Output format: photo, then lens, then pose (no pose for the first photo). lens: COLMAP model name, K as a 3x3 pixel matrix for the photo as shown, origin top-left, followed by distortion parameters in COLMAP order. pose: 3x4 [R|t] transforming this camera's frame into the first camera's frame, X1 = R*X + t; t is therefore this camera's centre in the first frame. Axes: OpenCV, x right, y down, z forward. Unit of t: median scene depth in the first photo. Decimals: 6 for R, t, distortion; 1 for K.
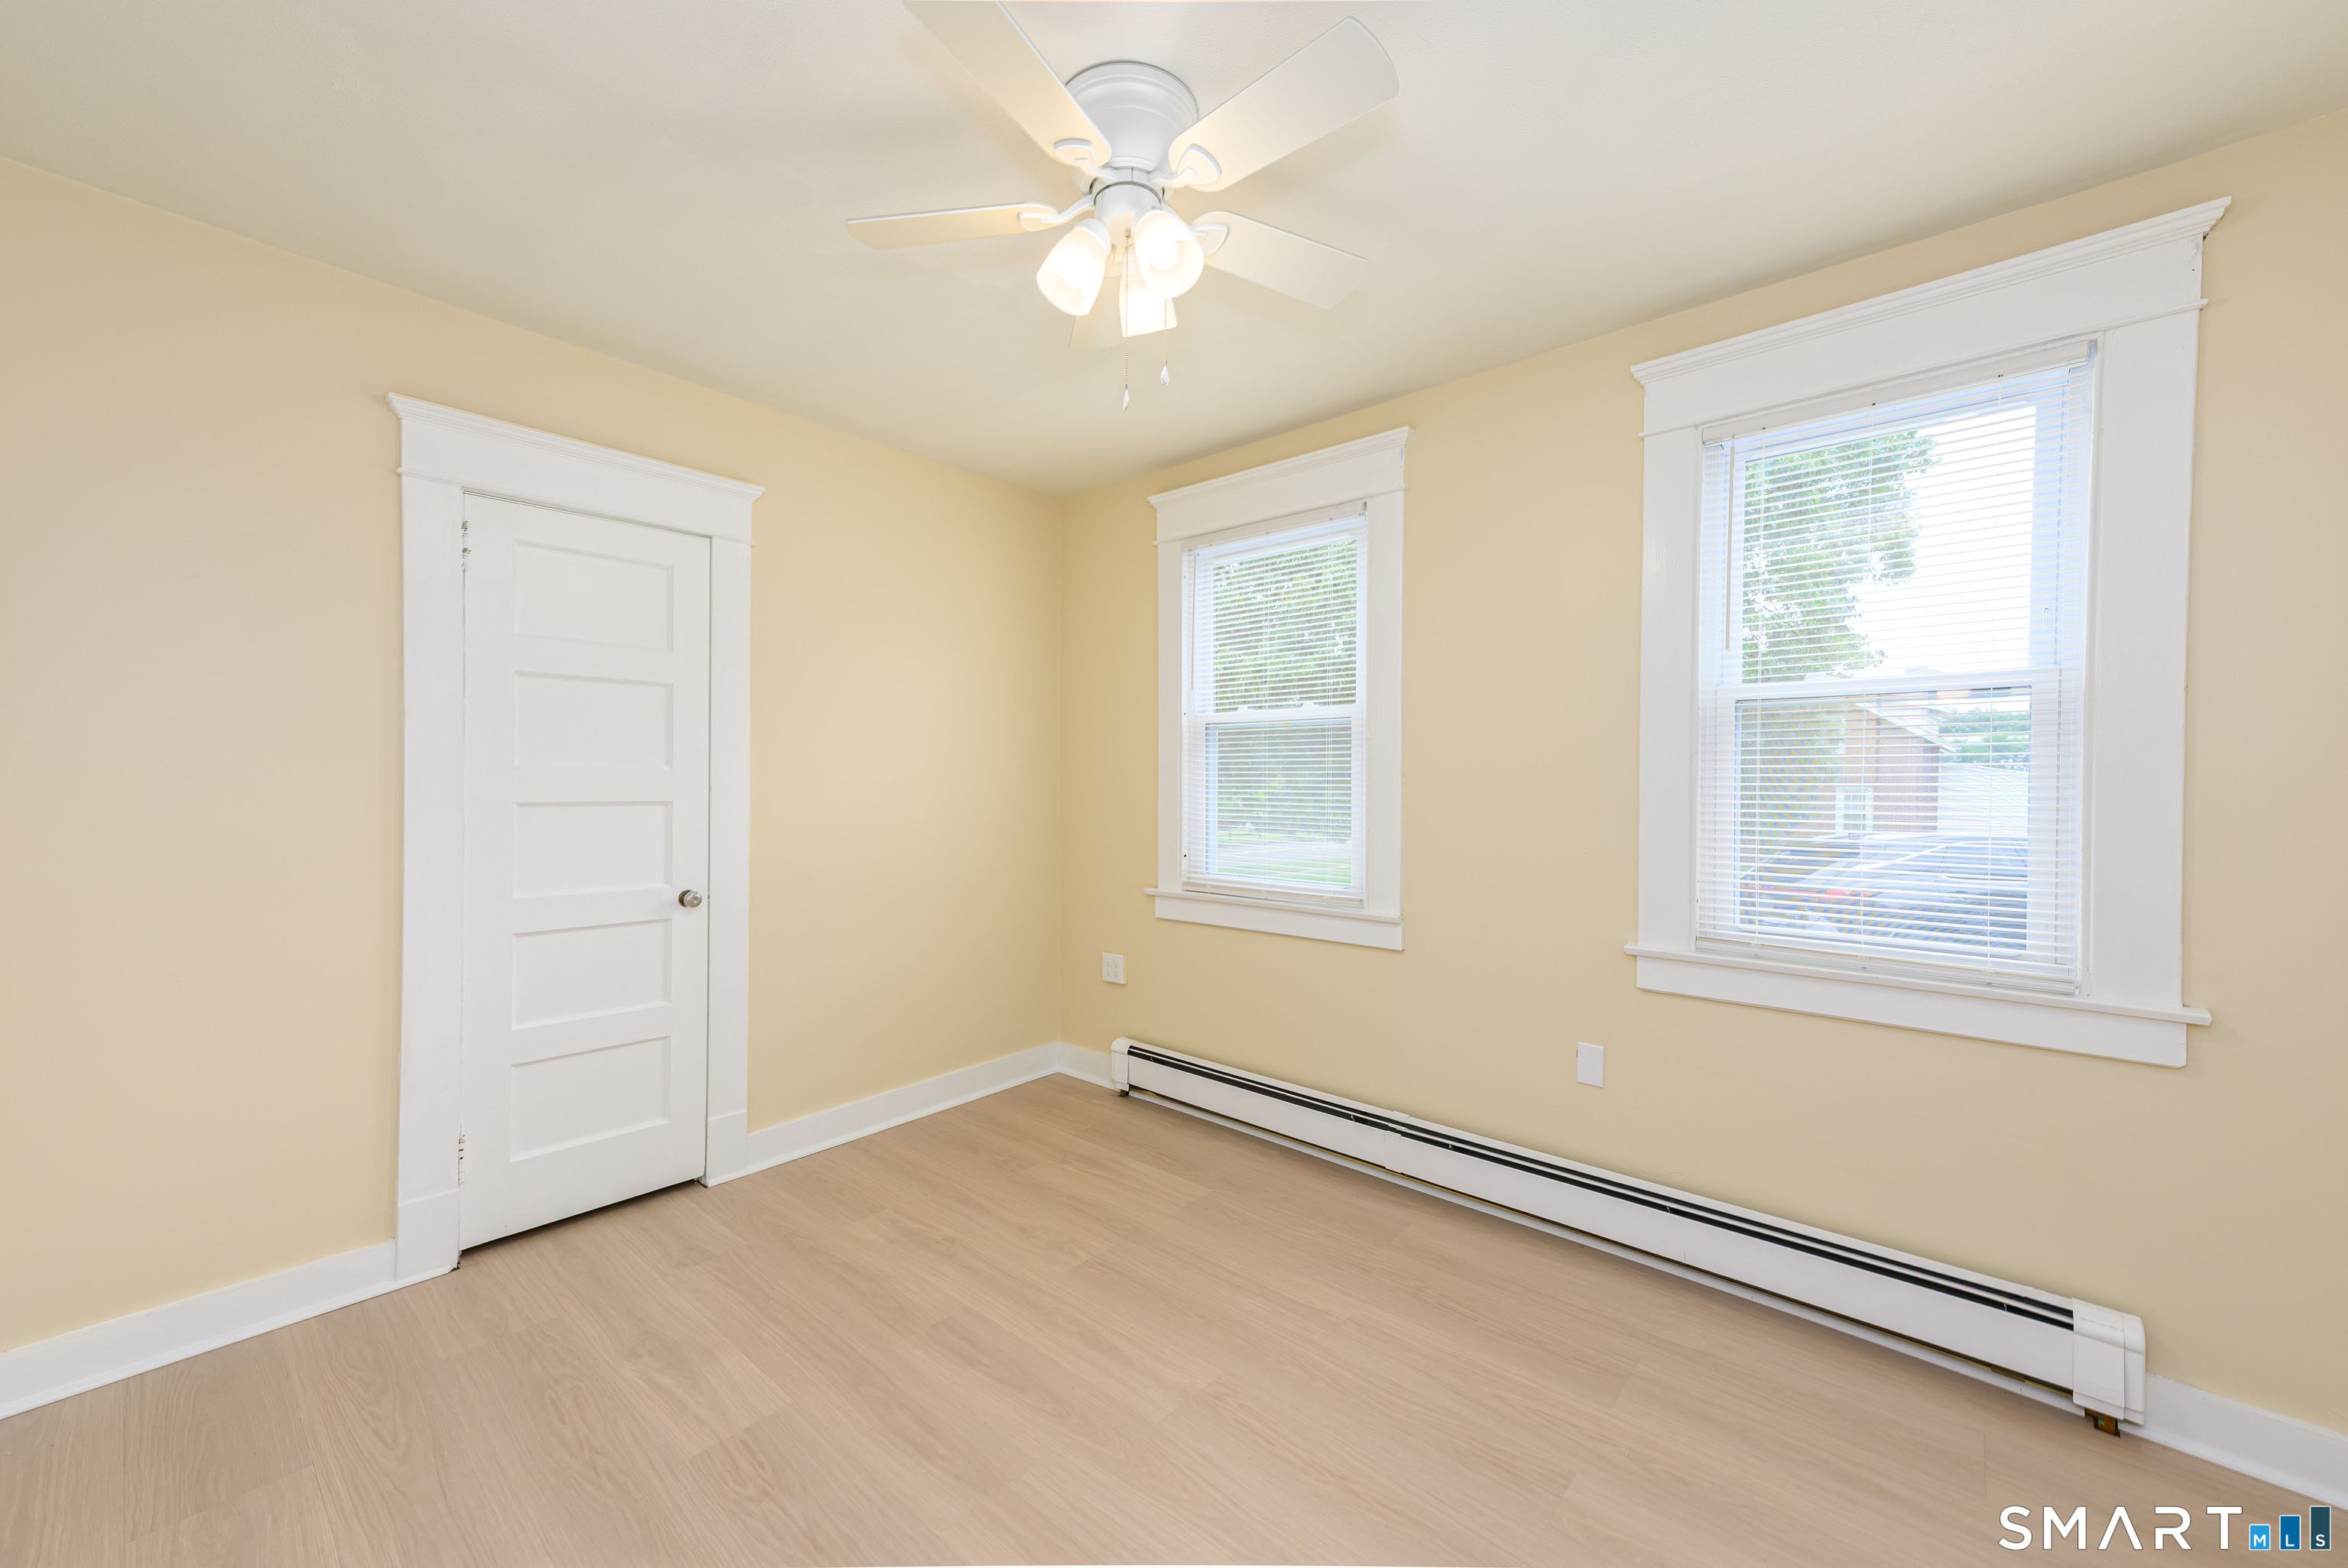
lens RADIAL K [[904.5, 0, 1152.8], [0, 904.5, 788.6], [0, 0, 1]] dist [0.018562, 0.000370]
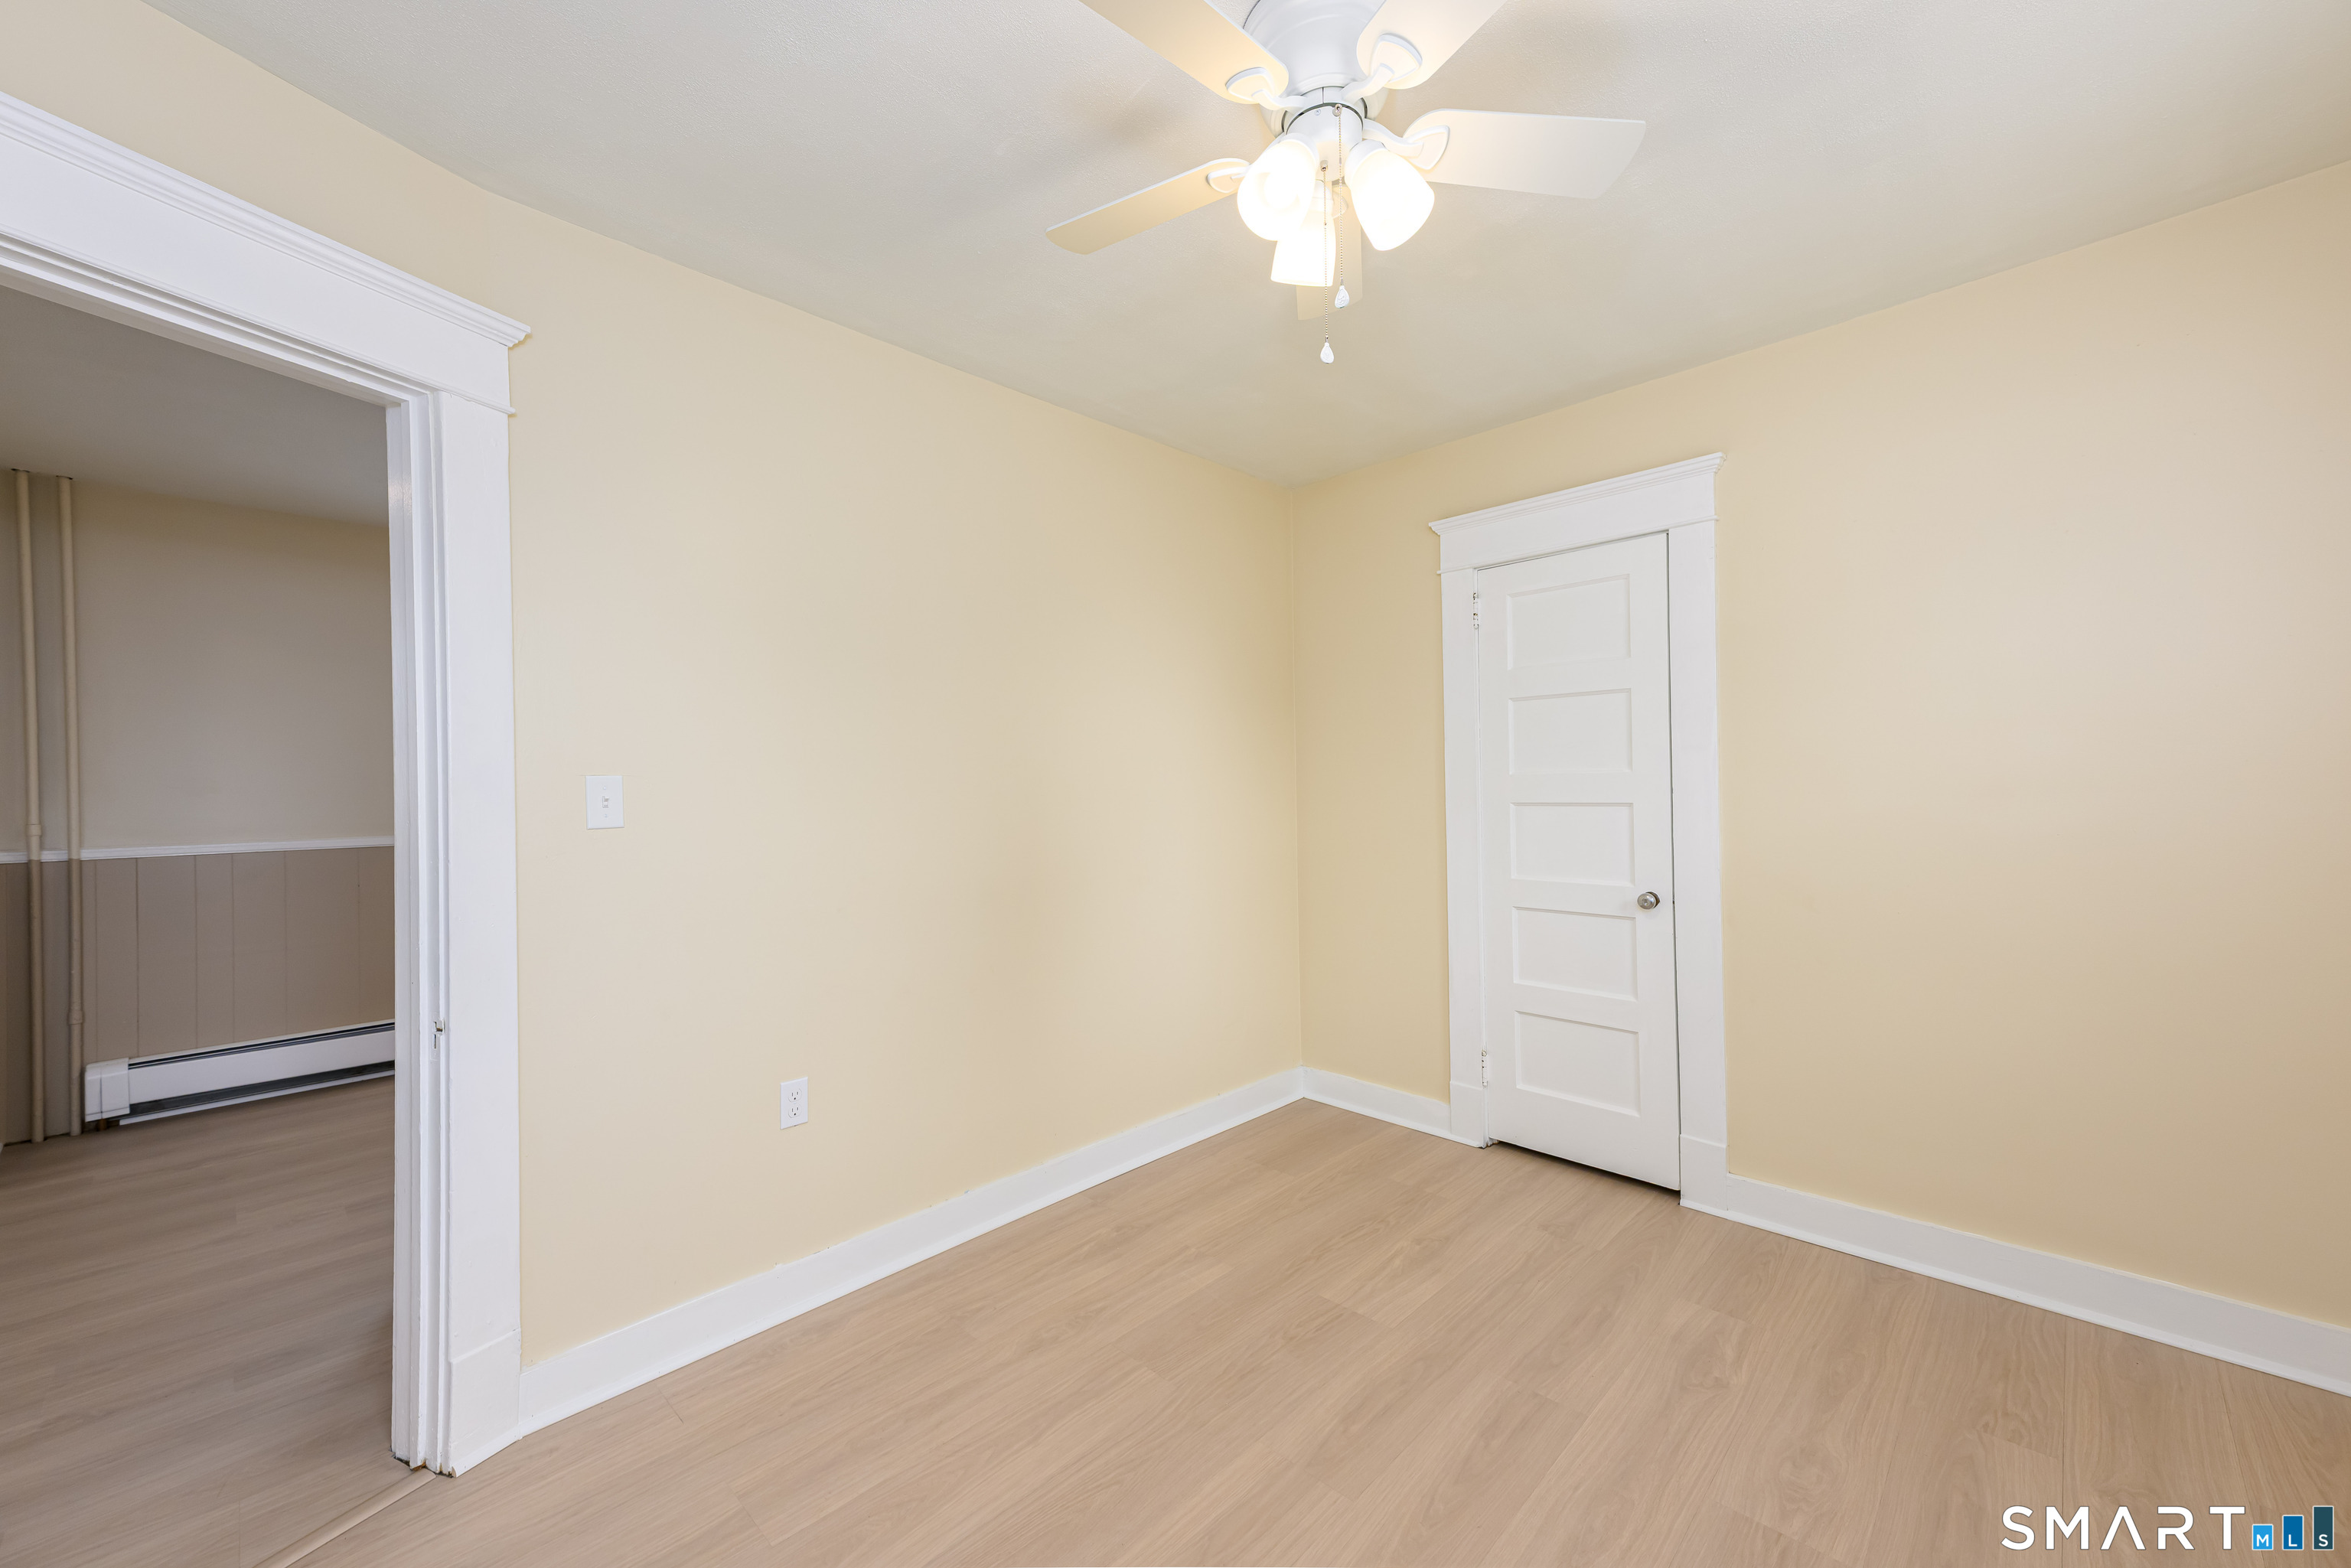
lens RADIAL K [[905.7, 0, 1177.4], [0, 905.7, 786.8], [0, 0, 1]] dist [0.018562, 0.000370]
pose [[-0.040277, -0.005467, -0.999174, 0.558780], [0.006802, 0.999960, -0.005745, -0.001739], [0.999165, -0.007028, -0.040238, 0.573574]]
